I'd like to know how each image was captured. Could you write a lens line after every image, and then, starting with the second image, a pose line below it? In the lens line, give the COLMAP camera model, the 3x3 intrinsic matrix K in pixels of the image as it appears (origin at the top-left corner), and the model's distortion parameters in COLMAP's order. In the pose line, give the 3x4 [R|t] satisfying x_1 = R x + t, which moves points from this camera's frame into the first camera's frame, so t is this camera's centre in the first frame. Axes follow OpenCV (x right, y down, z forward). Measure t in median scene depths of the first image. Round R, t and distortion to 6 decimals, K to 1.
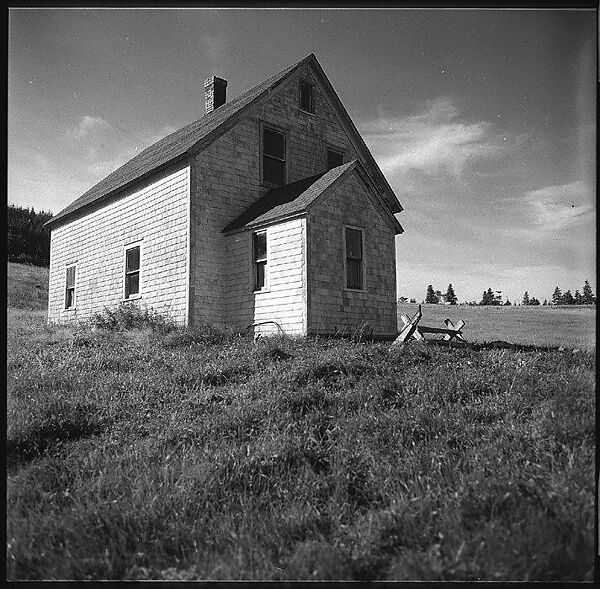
lens RADIAL K [[571.0, 0, 298.4], [0, 571.0, 301.9], [0, 0, 1]] dist [-0.069942, 0.033216]
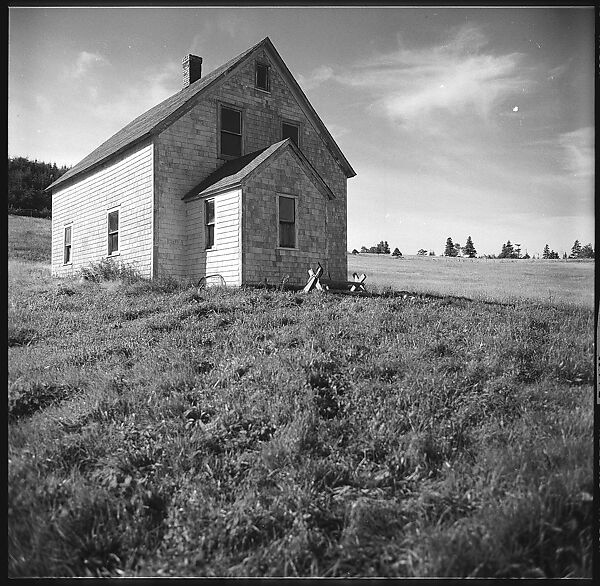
lens RADIAL K [[569.3, 0, 297.5], [0, 569.3, 300.8], [0, 0, 1]] dist [-0.087510, 0.073112]
pose [[0.999064, 0.004484, -0.043017, 0.169673], [-0.000932, 0.996613, 0.082233, -0.009211], [0.043240, -0.082116, 0.995684, -0.196360]]
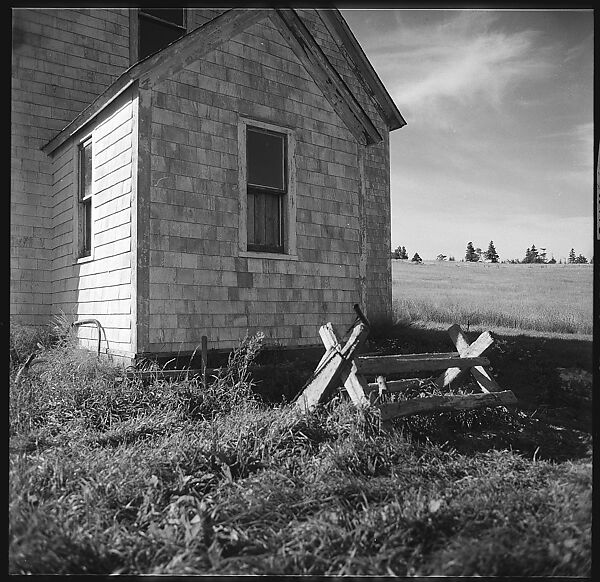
lens RADIAL K [[570.2, 0, 300.0], [0, 570.2, 291.0], [0, 0, 1]] dist [-0.055950, -0.001700]
pose [[0.997869, -0.001207, -0.065244, 0.155345], [0.004769, 0.998504, 0.054467, -0.016260], [0.065081, -0.054662, 0.996382, 0.510787]]
